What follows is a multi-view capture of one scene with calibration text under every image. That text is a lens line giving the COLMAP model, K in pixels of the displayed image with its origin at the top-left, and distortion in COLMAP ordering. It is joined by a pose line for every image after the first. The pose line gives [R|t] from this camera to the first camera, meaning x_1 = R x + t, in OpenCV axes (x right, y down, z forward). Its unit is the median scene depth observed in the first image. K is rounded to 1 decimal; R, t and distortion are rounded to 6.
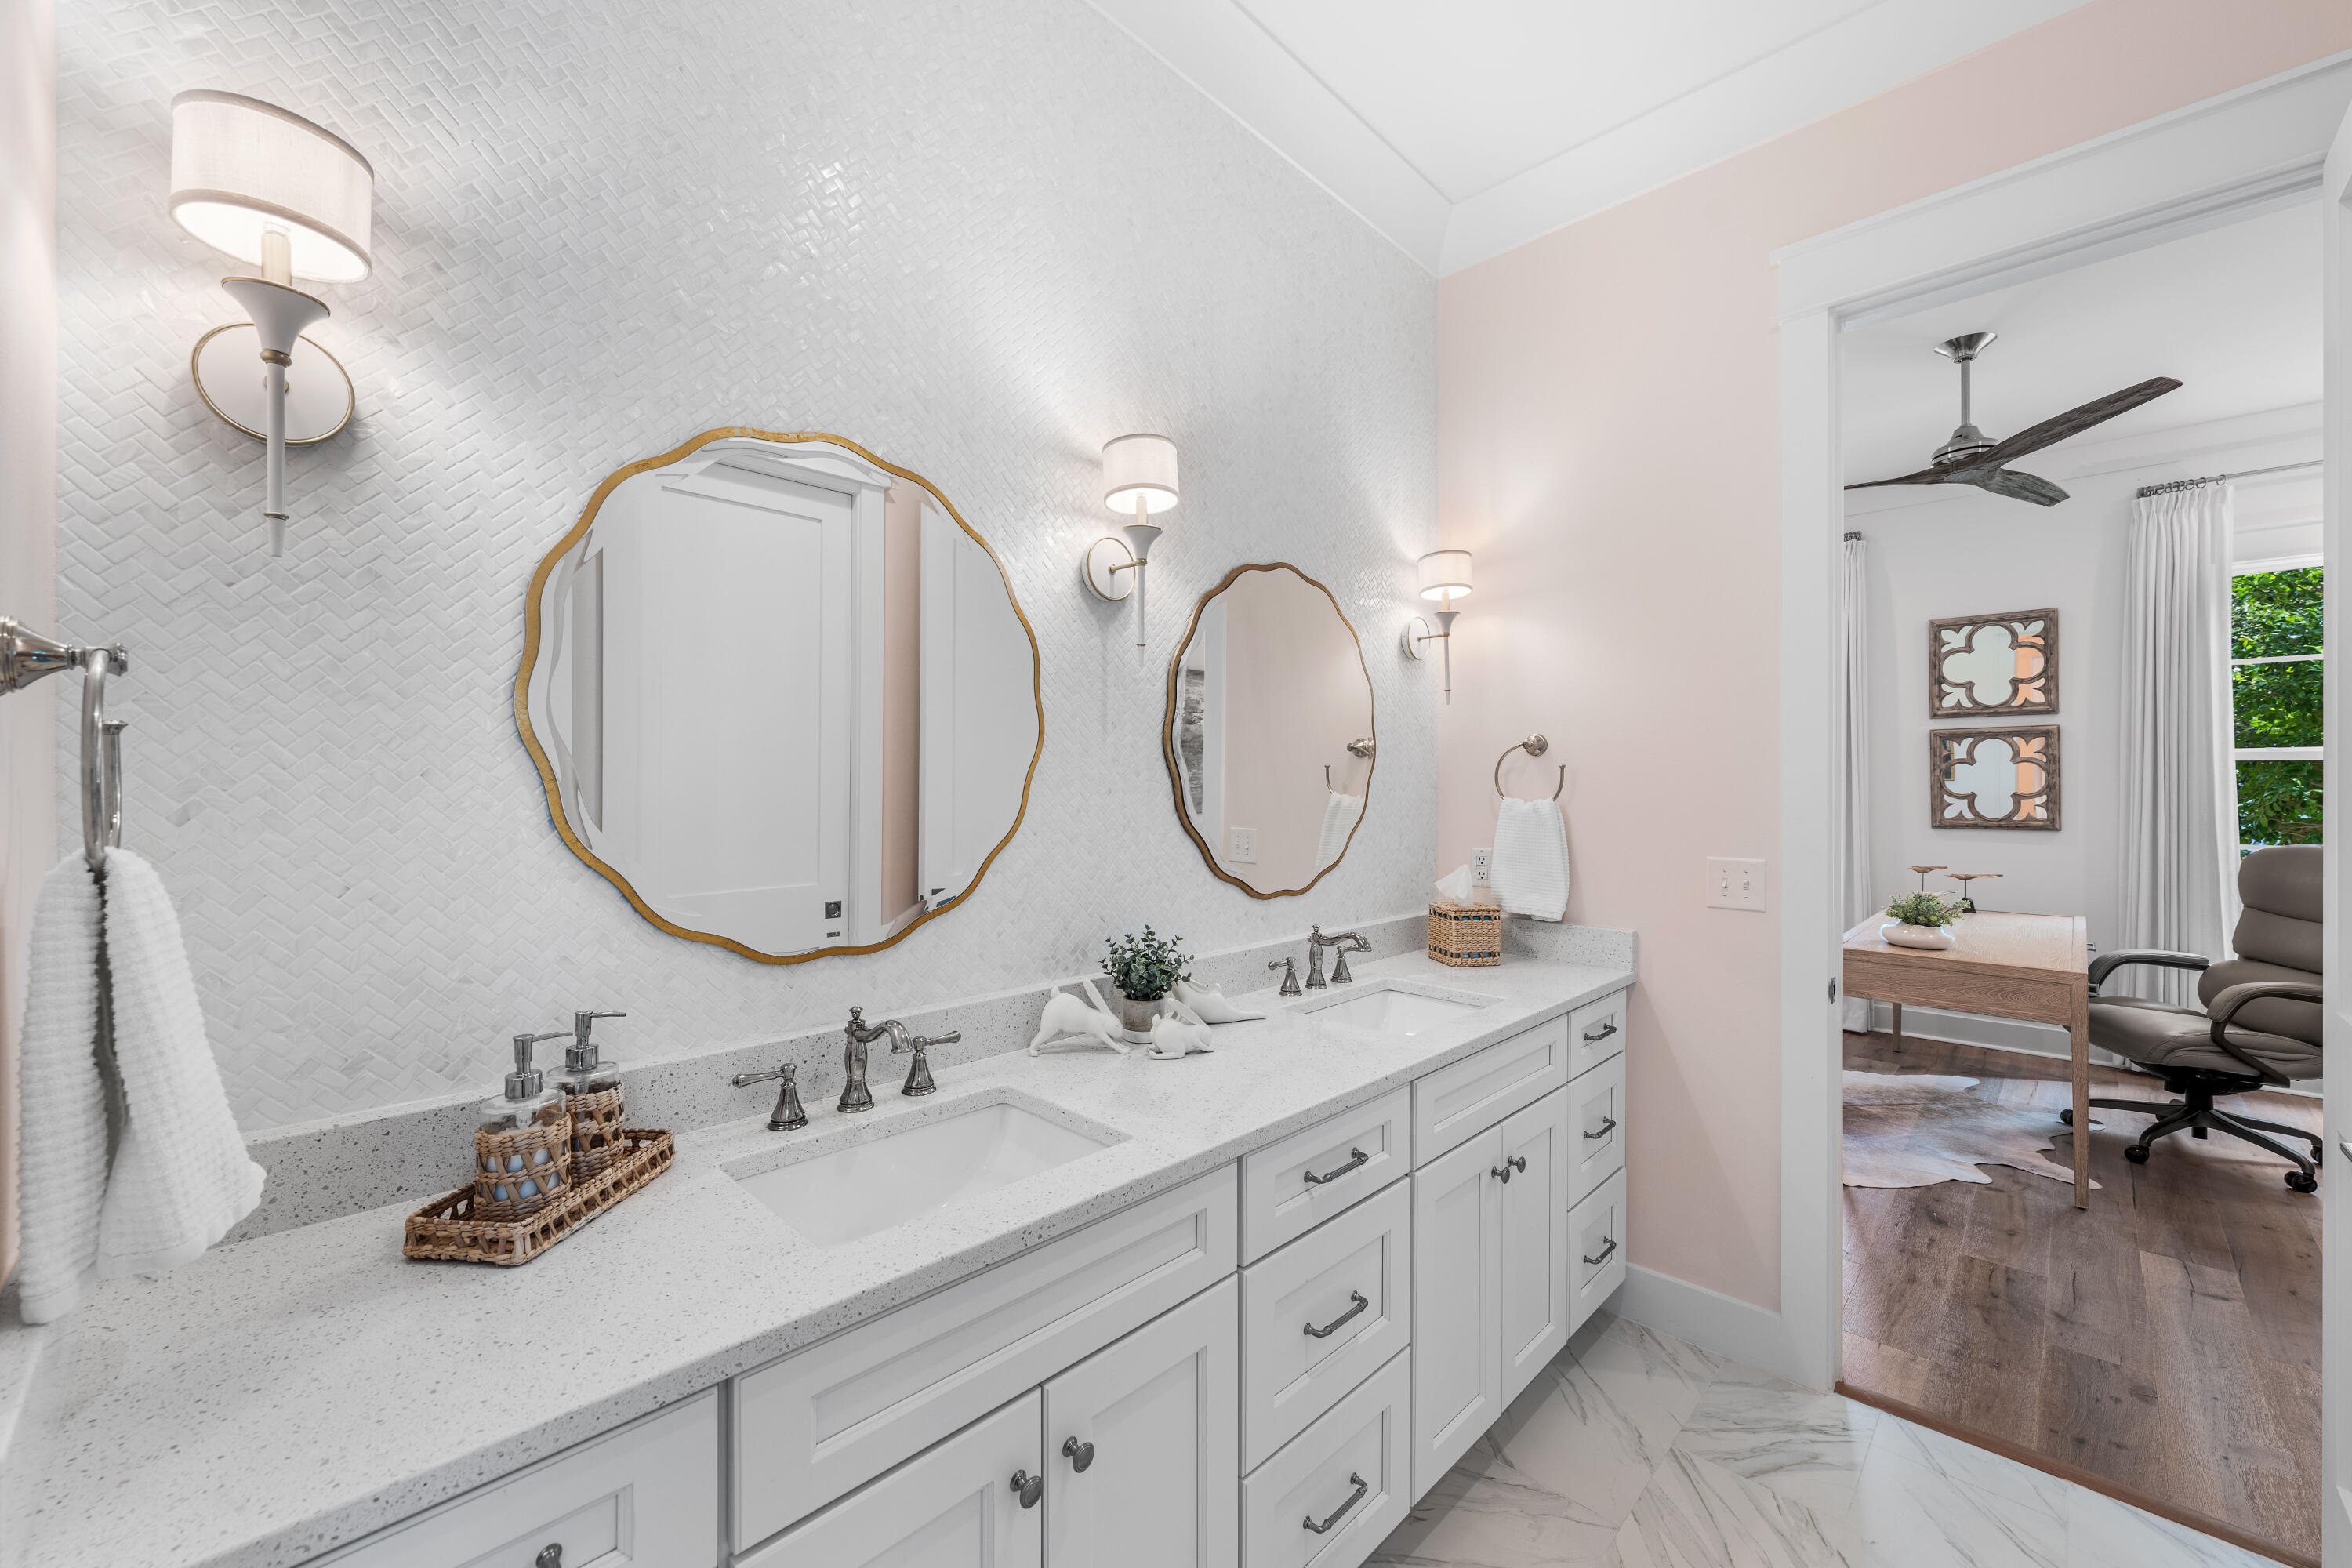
lens RADIAL K [[923.1, 0, 1165.8], [0, 923.1, 782.0], [0, 0, 1]] dist [-0.002241, -0.000539]
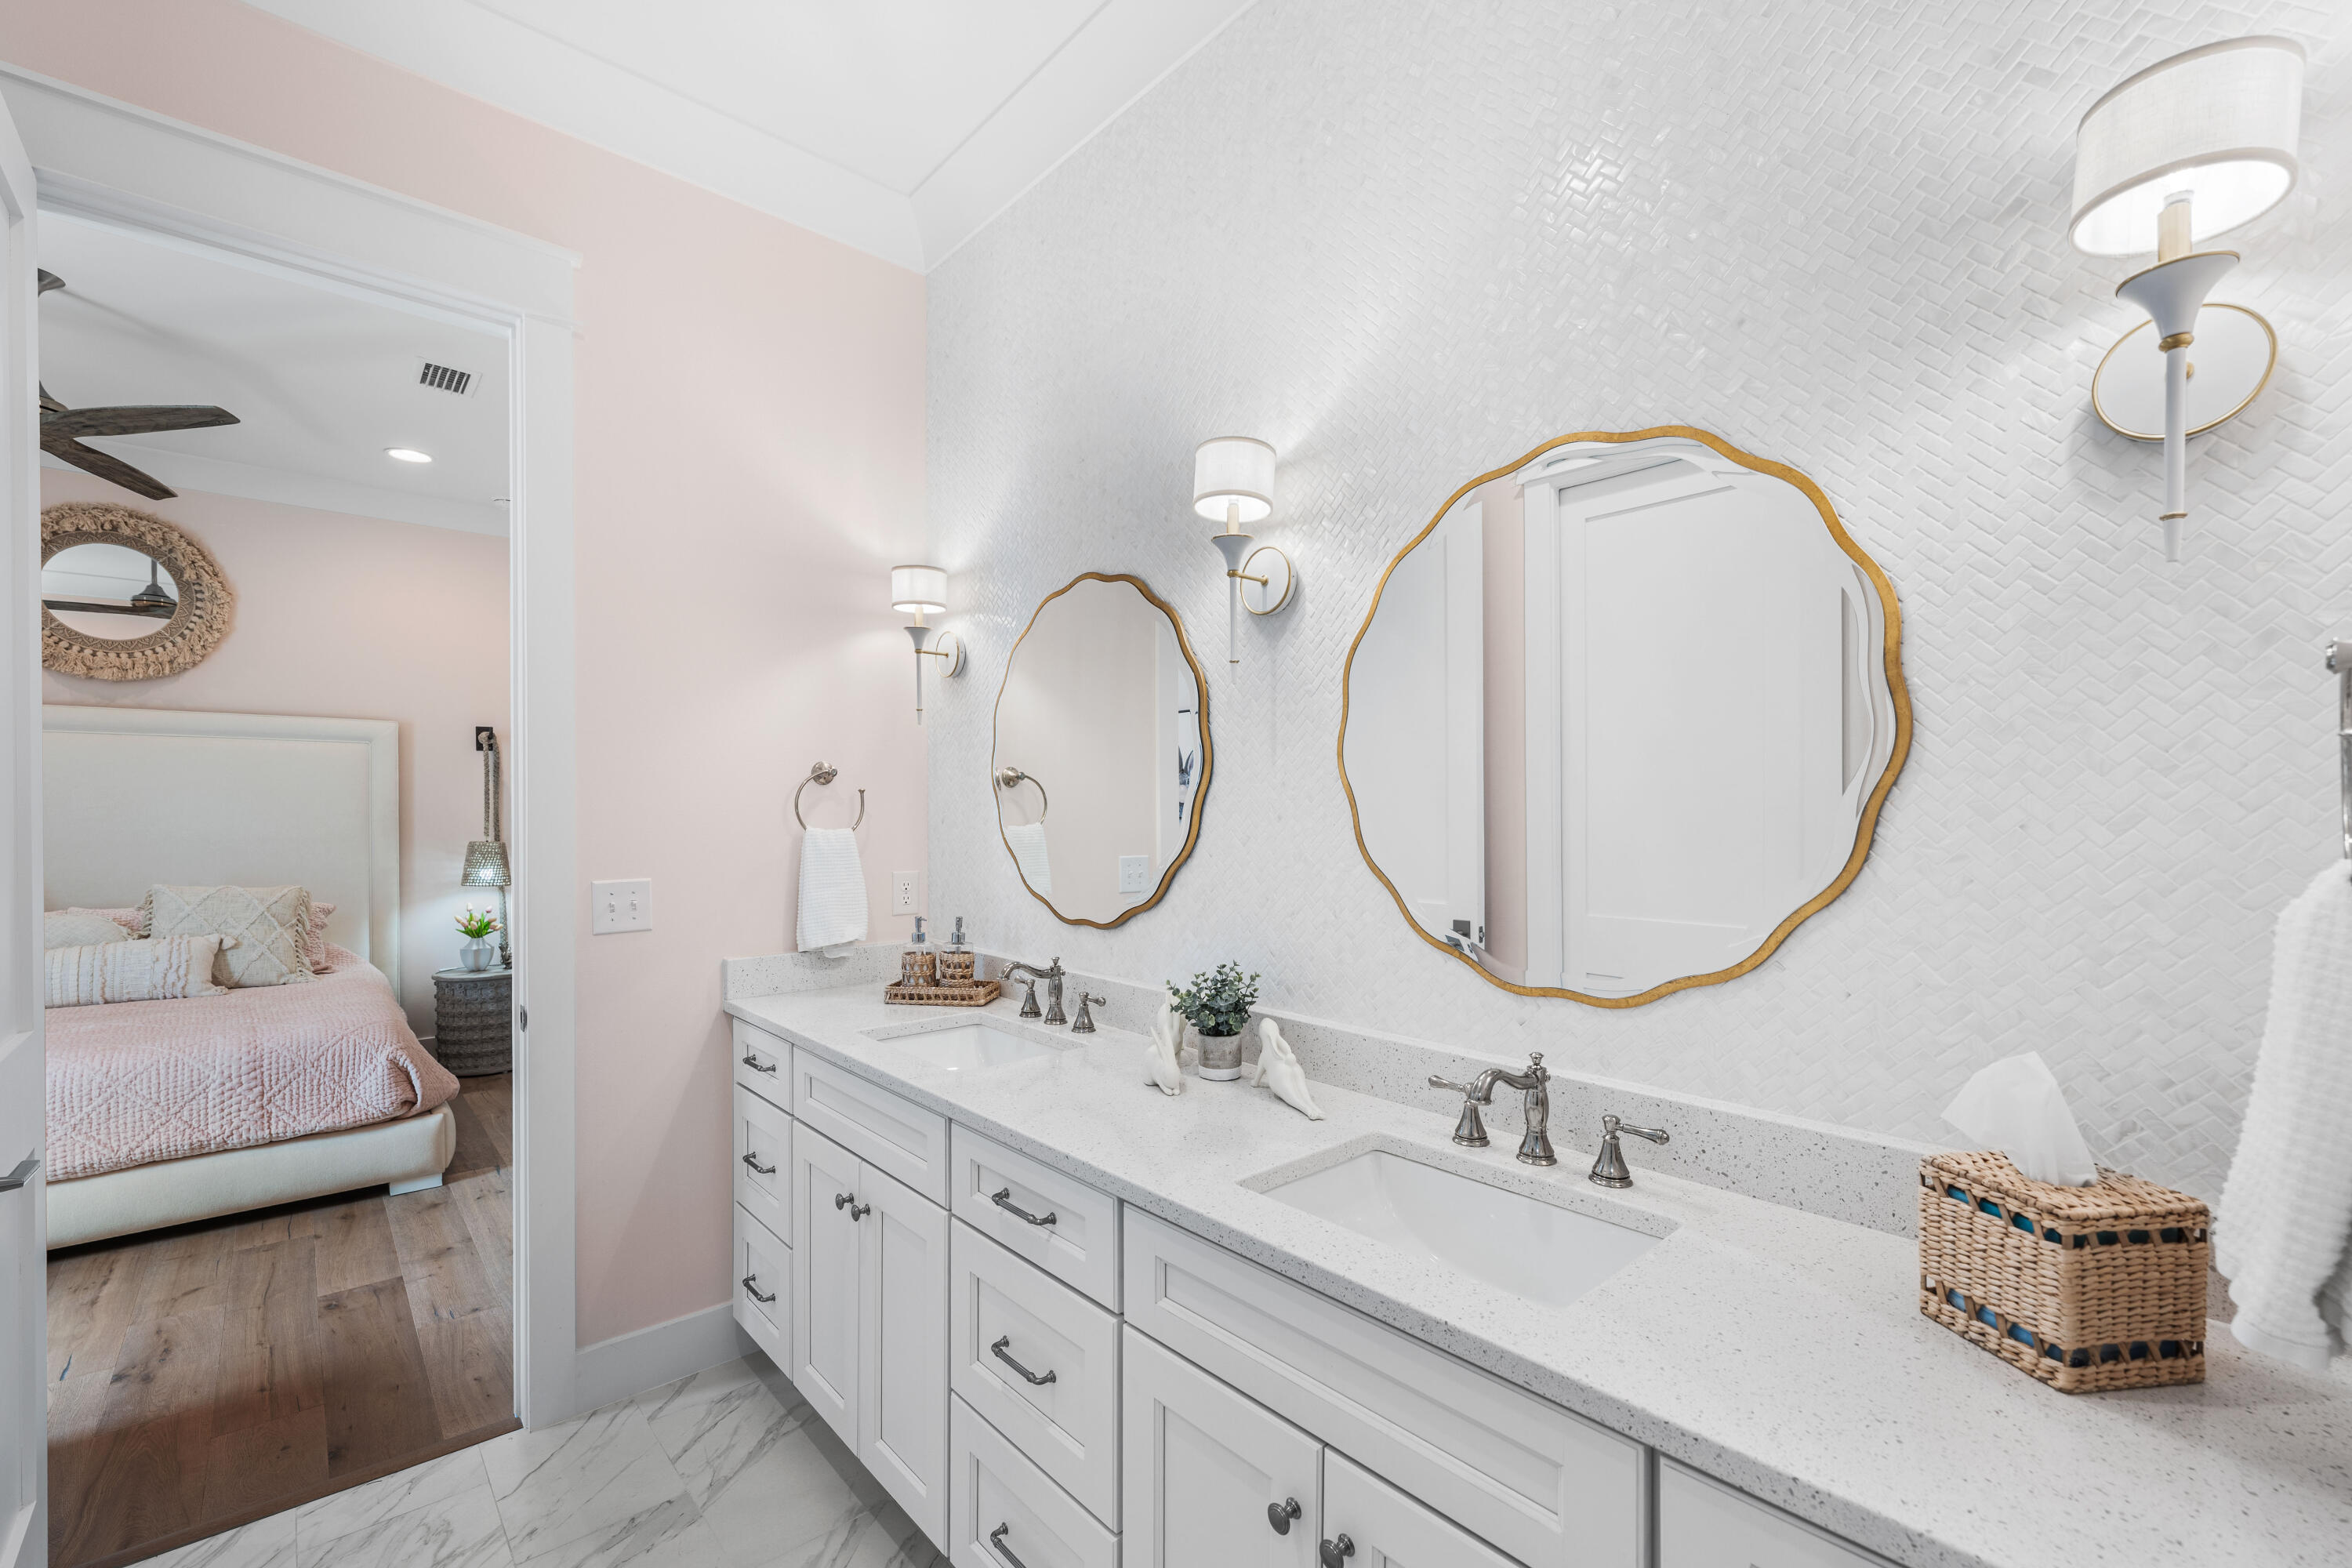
lens RADIAL K [[1004.0, 0, 1168.1], [0, 1004.0, 810.3], [0, 0, 1]] dist [-0.001521, 0.000216]
pose [[-0.059432, 0.002895, -0.998228, 0.892597], [-0.005397, 0.999980, 0.003221, 0.000156], [0.998218, 0.005579, -0.059416, 0.888514]]
